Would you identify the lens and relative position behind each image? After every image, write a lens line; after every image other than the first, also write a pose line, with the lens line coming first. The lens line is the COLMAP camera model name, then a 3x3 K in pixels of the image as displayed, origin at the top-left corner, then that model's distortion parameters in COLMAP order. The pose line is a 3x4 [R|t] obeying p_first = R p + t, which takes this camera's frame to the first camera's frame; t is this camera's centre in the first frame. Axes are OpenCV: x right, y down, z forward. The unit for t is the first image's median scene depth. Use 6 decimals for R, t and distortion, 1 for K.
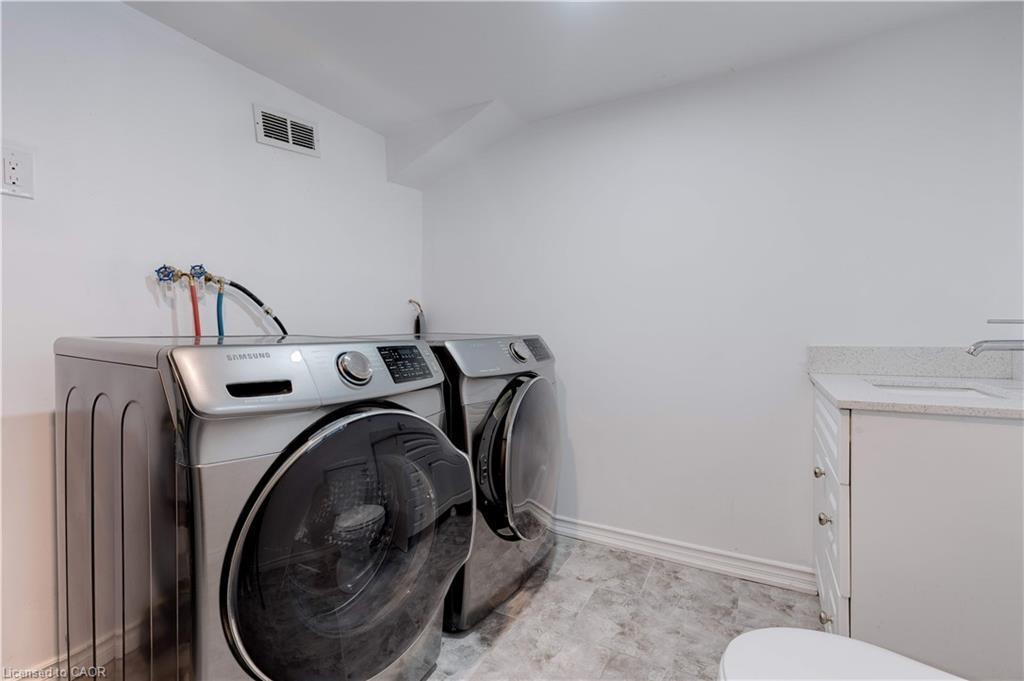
lens RADIAL K [[456.7, 0, 515.6], [0, 456.7, 339.7], [0, 0, 1]] dist [-0.003776, -0.001077]
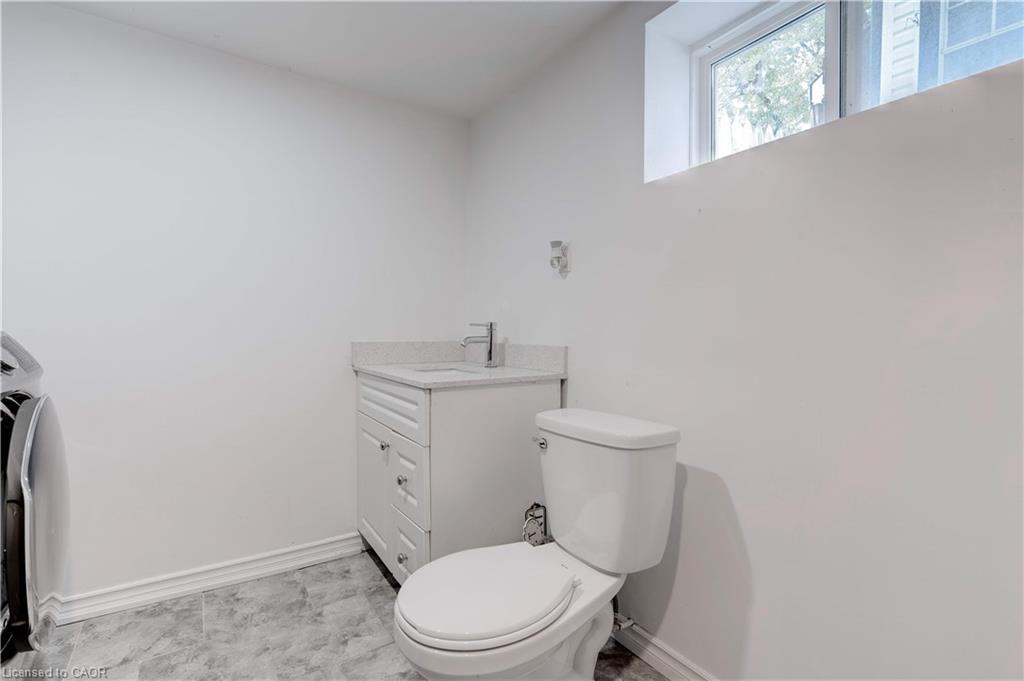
lens RADIAL K [[456.7, 0, 513.5], [0, 456.7, 341.9], [0, 0, 1]] dist [-0.003776, -0.001077]
pose [[0.464540, -0.013305, 0.885452, -0.198148], [0.002642, 0.999903, 0.013639, -0.001306], [-0.885548, -0.003997, 0.464531, 0.101200]]
